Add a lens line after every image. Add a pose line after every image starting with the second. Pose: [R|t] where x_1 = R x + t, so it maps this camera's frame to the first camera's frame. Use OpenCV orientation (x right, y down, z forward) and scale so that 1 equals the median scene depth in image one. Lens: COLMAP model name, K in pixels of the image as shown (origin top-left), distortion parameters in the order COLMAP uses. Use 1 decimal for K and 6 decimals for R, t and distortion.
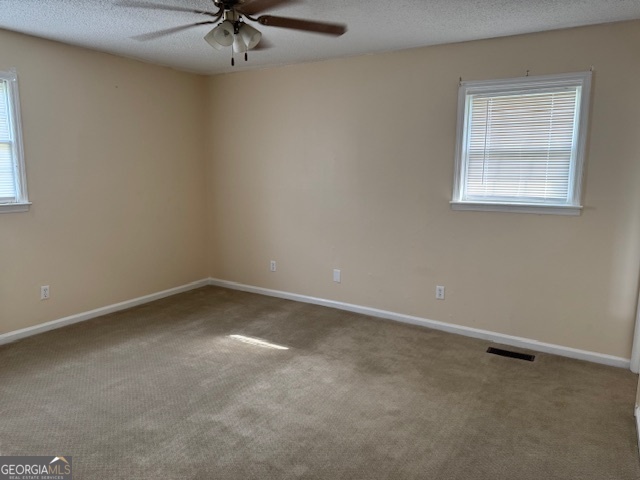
lens RADIAL K [[468.4, 0, 320.0], [0, 468.4, 240.0], [0, 0, 1]] dist [0.000247, 0.000570]
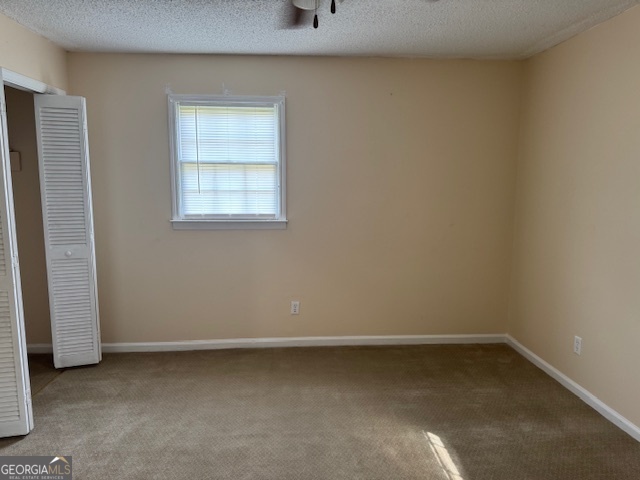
lens RADIAL K [[454.8, 0, 320.0], [0, 454.8, 240.0], [0, 0, 1]] dist [0.005604, -0.002580]
pose [[0.571725, 0.100367, -0.814283, 0.235912], [-0.121709, 0.991883, 0.036803, -0.081150], [0.811368, 0.078064, 0.579300, 0.475964]]
